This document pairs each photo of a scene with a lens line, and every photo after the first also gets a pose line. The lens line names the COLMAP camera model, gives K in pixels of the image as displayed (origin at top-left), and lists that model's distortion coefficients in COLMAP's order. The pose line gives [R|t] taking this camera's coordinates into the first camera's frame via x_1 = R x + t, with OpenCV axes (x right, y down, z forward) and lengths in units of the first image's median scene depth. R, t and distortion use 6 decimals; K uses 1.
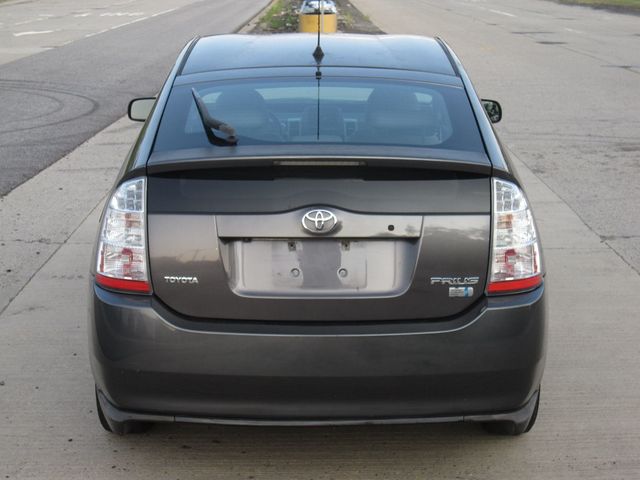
lens RADIAL K [[1350.3, 0, 320.8], [0, 1350.3, 239.9], [0, 0, 1]] dist [-0.224163, 0.000000]
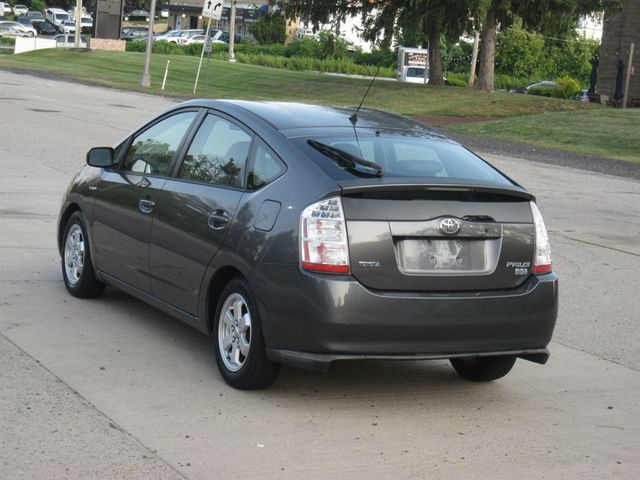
lens RADIAL K [[1534.4, 0, 319.9], [0, 1534.4, 240.2], [0, 0, 1]] dist [-0.105483, 0.000000]
pose [[0.888546, 0.007979, 0.458718, -0.942833], [0.021043, 0.998088, -0.058122, 0.101811], [-0.458304, 0.061297, 0.886679, -0.505324]]
